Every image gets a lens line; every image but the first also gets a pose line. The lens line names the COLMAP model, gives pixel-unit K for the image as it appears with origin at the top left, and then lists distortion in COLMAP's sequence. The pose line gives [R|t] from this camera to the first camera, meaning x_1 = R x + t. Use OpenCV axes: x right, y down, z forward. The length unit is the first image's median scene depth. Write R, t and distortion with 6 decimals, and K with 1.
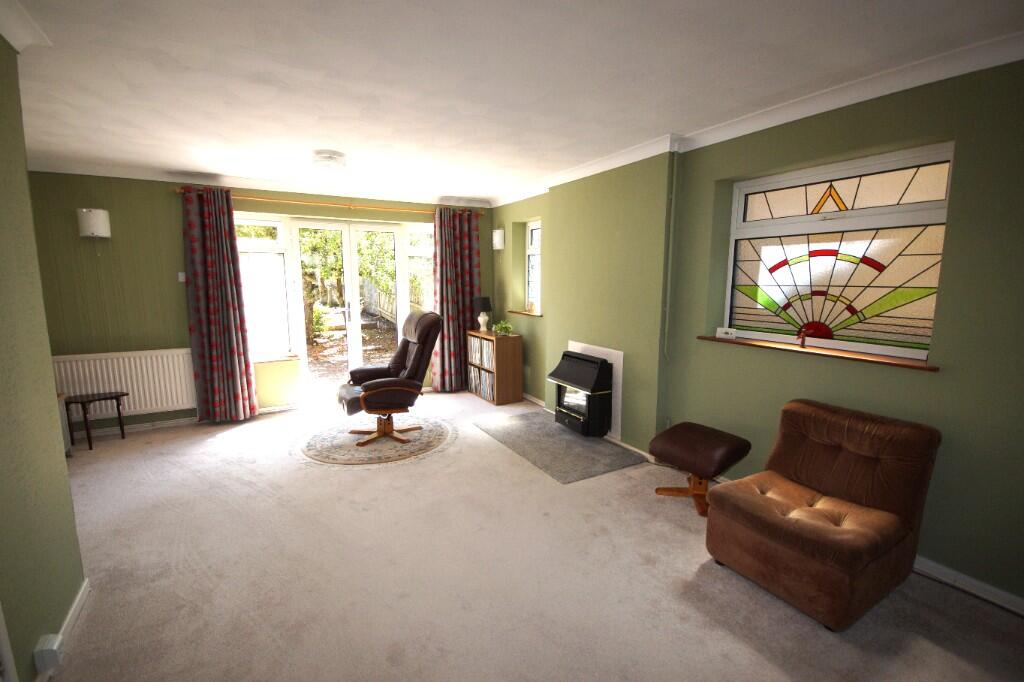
lens RADIAL K [[456.4, 0, 510.5], [0, 456.4, 337.6], [0, 0, 1]] dist [0.009964, -0.007352]
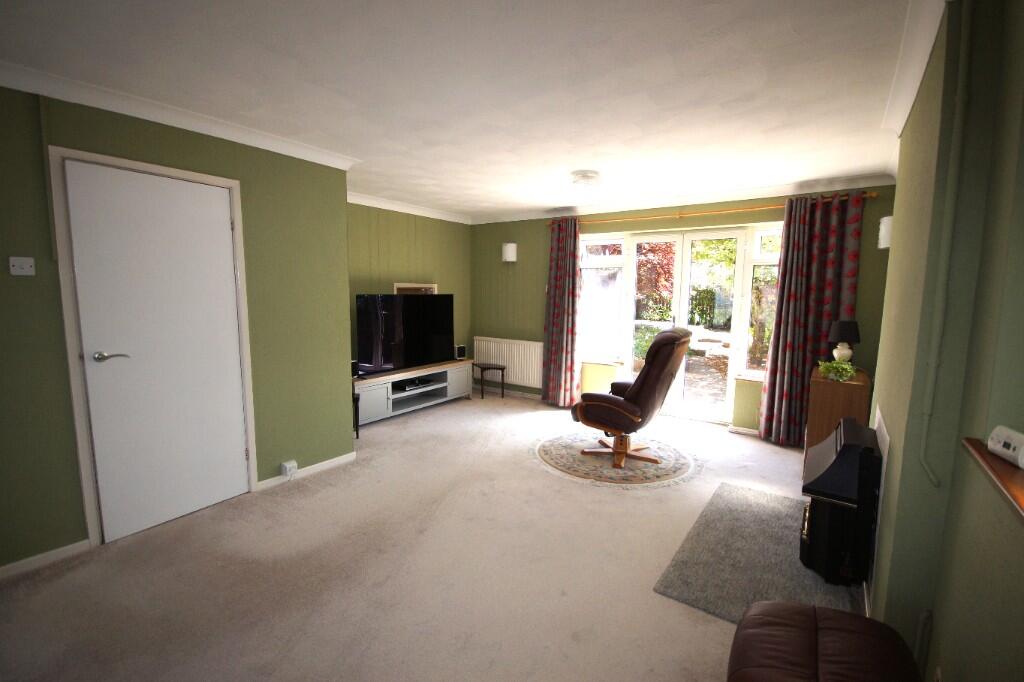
lens RADIAL K [[456.4, 0, 511.5], [0, 456.4, 342.5], [0, 0, 1]] dist [0.009964, -0.007352]
pose [[0.428618, 0.110974, -0.896644, 0.442500], [-0.127924, 0.989884, 0.061363, -0.046815], [0.894383, 0.088401, 0.438479, 0.348705]]
